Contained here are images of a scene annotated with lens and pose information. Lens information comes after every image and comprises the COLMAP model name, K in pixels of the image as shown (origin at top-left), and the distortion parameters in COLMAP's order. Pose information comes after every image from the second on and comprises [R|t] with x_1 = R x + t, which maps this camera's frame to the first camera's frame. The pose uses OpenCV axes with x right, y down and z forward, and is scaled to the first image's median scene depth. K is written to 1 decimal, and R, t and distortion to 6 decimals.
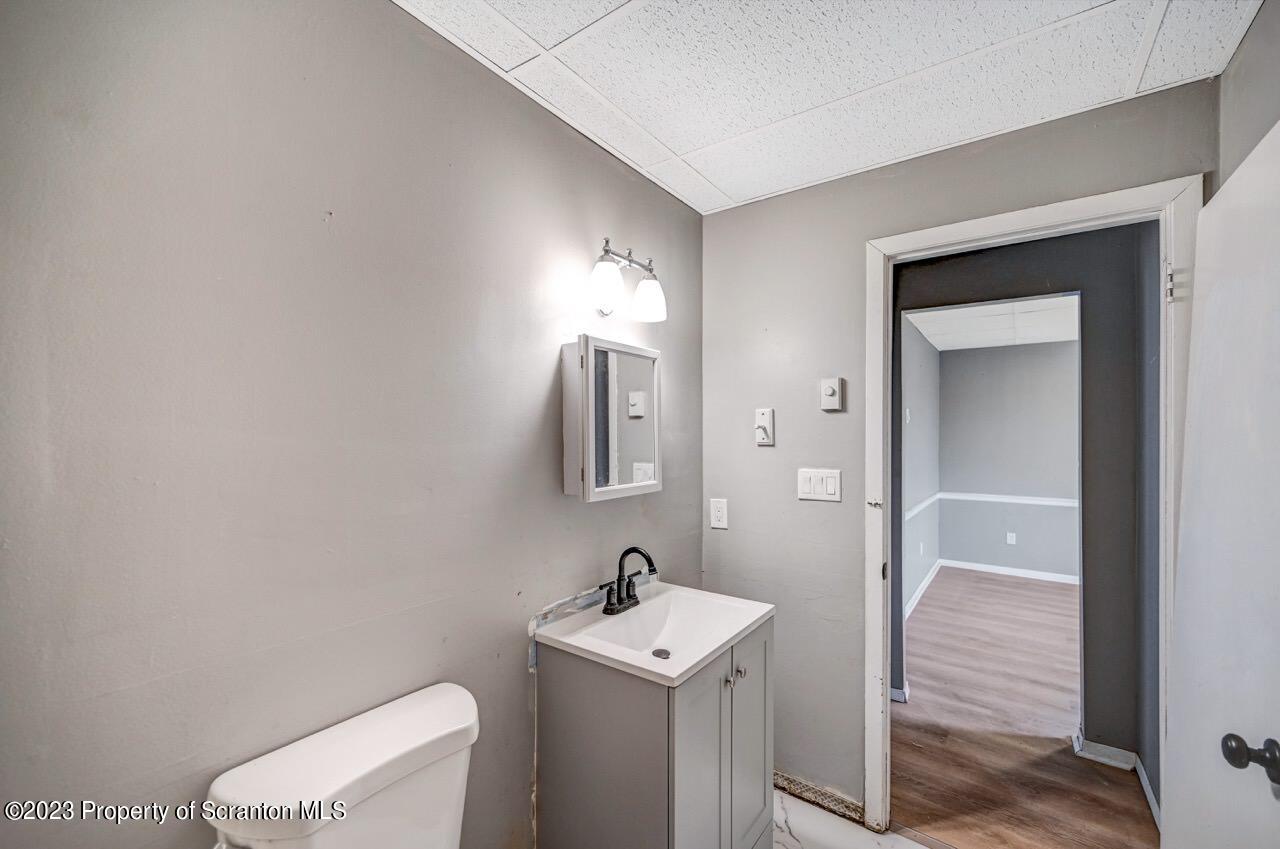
lens RADIAL K [[519.8, 0, 639.9], [0, 519.8, 429.6], [0, 0, 1]] dist [0.001139, 0.000076]
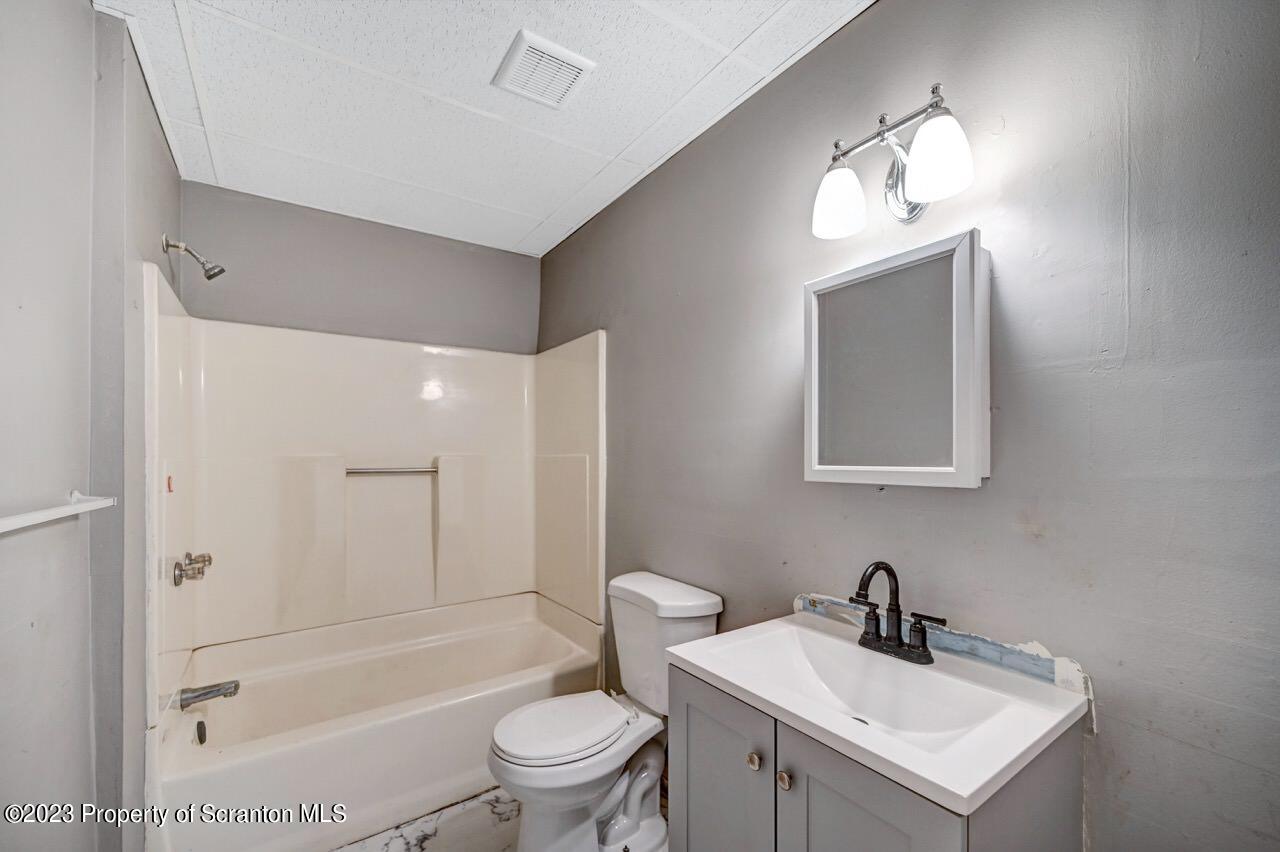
lens RADIAL K [[519.8, 0, 639.3], [0, 519.8, 452.8], [0, 0, 1]] dist [0.001139, 0.000076]
pose [[-0.326651, -0.004324, -0.945135, 0.770362], [0.007665, 0.999945, -0.007224, 0.096728], [0.945114, -0.009604, -0.326600, 0.995048]]
